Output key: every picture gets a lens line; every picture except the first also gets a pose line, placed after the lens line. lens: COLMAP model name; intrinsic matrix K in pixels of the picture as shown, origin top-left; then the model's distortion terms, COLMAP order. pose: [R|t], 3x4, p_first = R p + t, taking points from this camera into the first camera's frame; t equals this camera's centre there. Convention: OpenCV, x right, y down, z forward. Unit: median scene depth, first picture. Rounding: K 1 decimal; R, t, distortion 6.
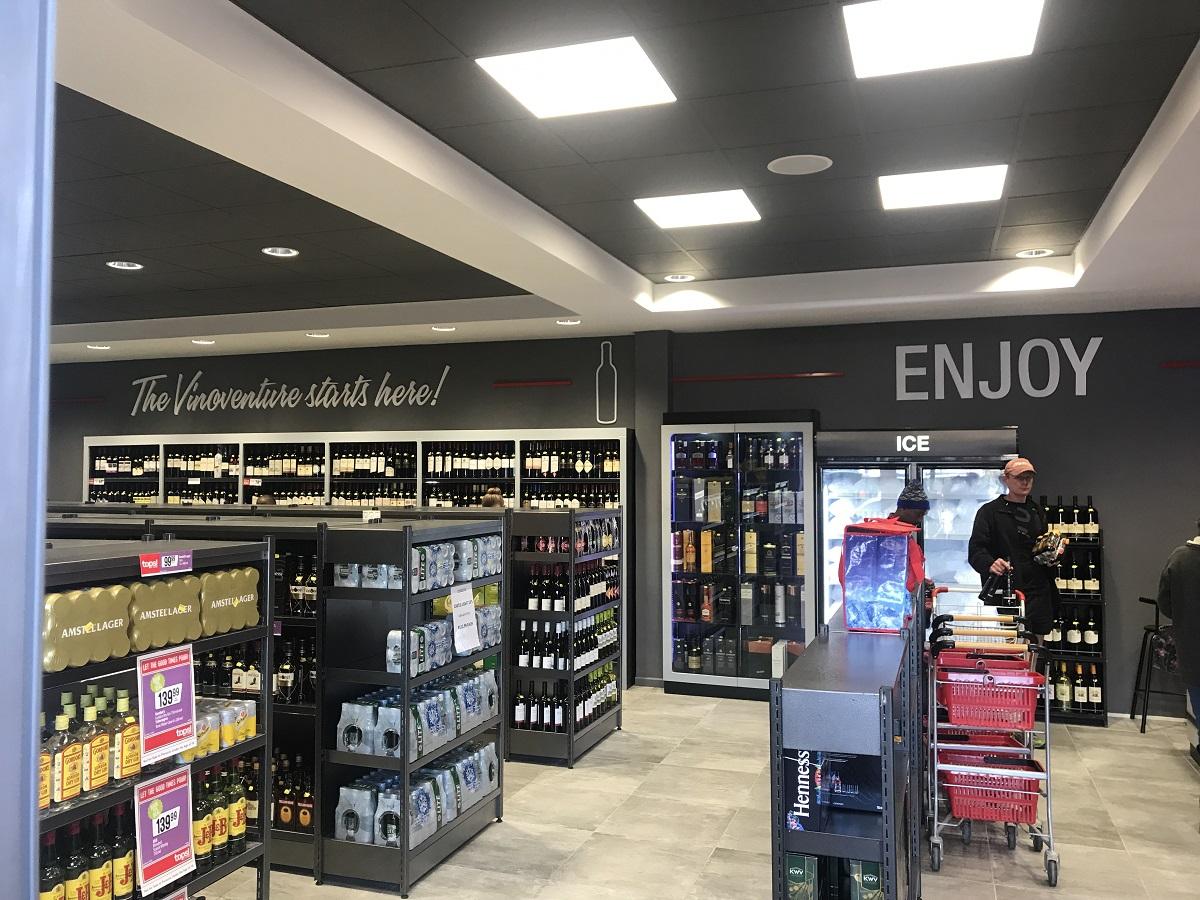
lens RADIAL K [[988.1, 0, 595.5], [0, 988.1, 447.1], [0, 0, 1]] dist [0.042169, -0.055431]
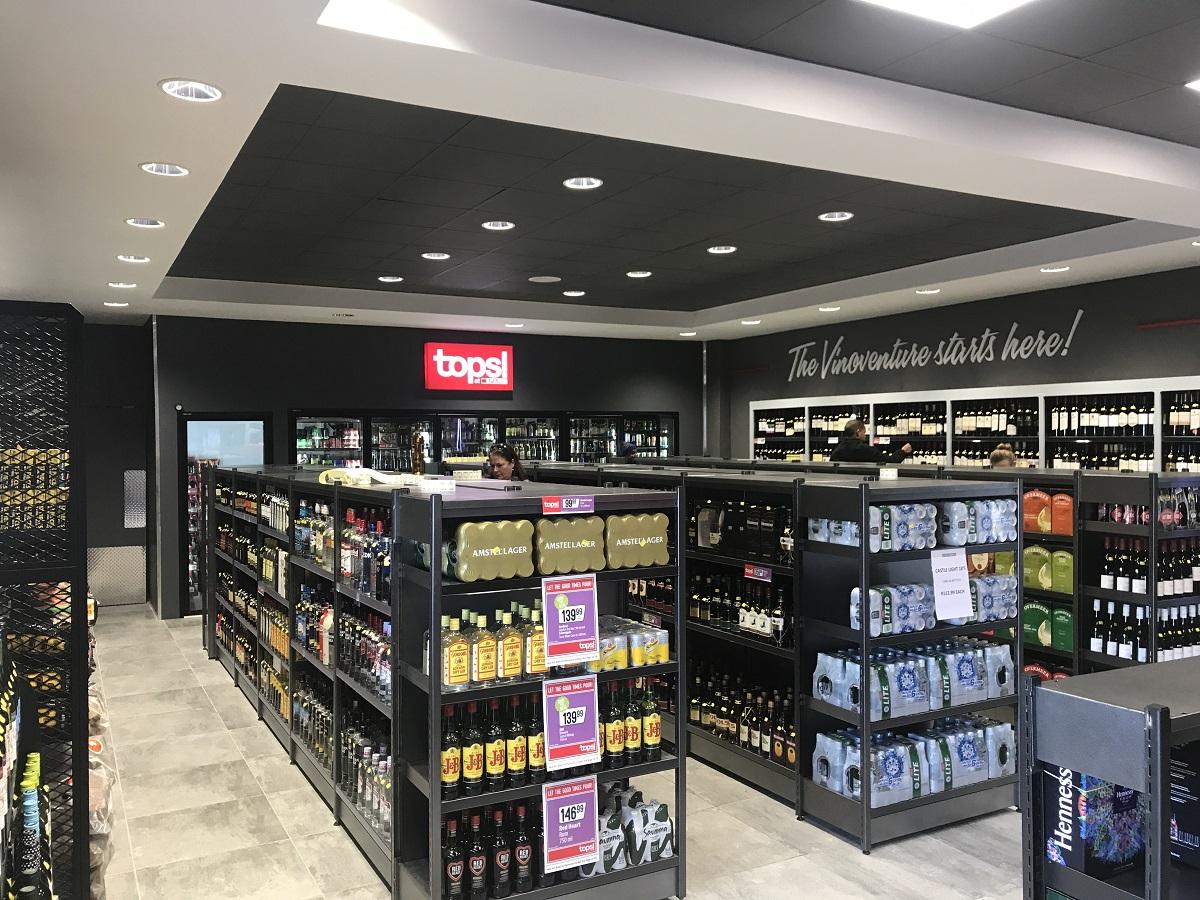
lens RADIAL K [[988.1, 0, 595.5], [0, 988.1, 447.1], [0, 0, 1]] dist [0.042169, -0.055431]
pose [[0.739549, 0.003558, -0.673093, 0.262578], [0.022985, 0.999269, 0.030537, 0.006839], [0.672710, -0.038055, 0.738927, 0.088014]]
